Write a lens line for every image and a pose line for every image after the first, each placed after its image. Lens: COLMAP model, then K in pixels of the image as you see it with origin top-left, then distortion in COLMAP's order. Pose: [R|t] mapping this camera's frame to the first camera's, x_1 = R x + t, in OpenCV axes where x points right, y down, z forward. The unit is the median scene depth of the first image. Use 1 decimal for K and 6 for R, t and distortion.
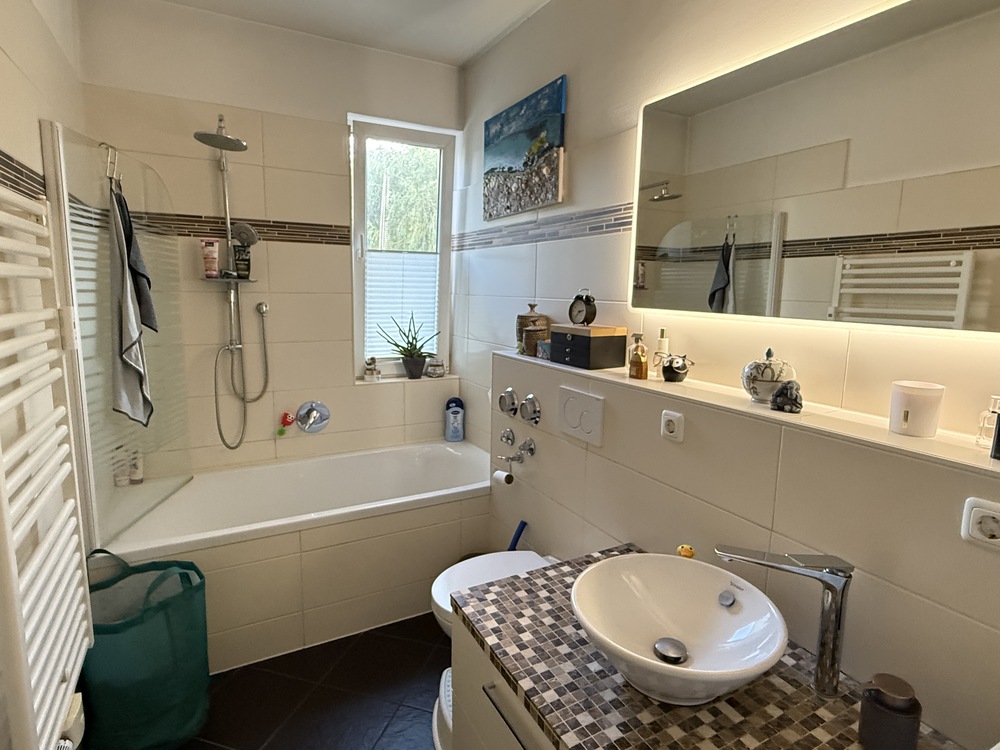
lens RADIAL K [[550.3, 0, 499.6], [0, 550.3, 371.4], [0, 0, 1]] dist [-0.001004, -0.000066]
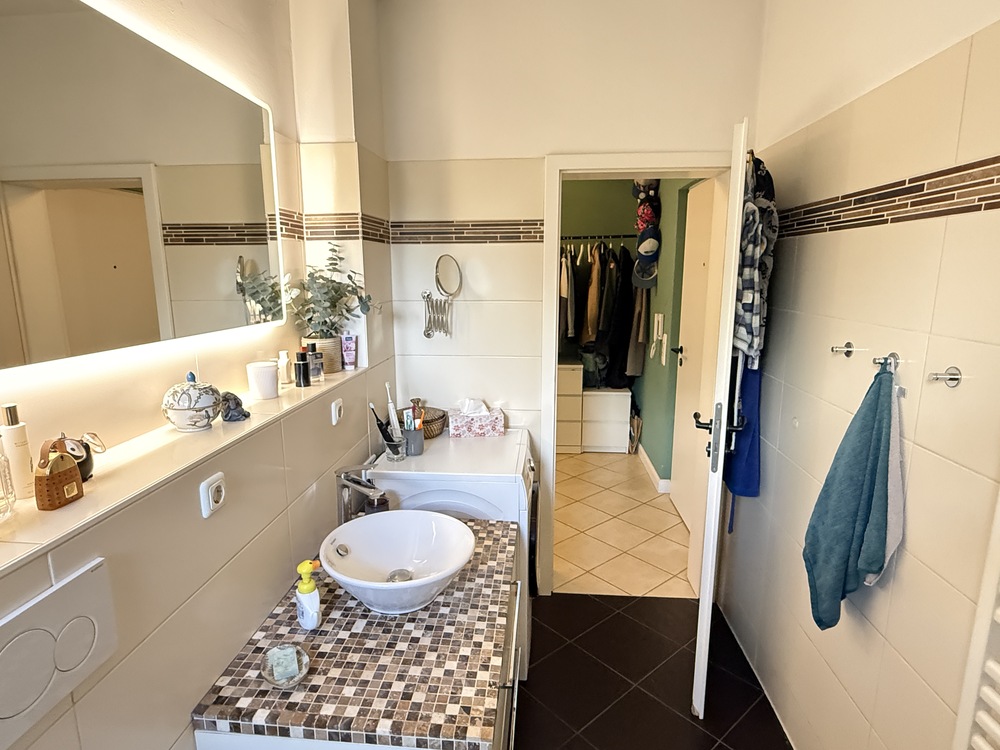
lens RADIAL K [[550.3, 0, 497.9], [0, 550.3, 375.1], [0, 0, 1]] dist [-0.001004, -0.000066]
pose [[-0.840340, -0.121832, 0.528191, -0.480783], [0.065149, 0.944651, 0.321542, -0.332803], [-0.538130, 0.304616, -0.785891, 1.607352]]
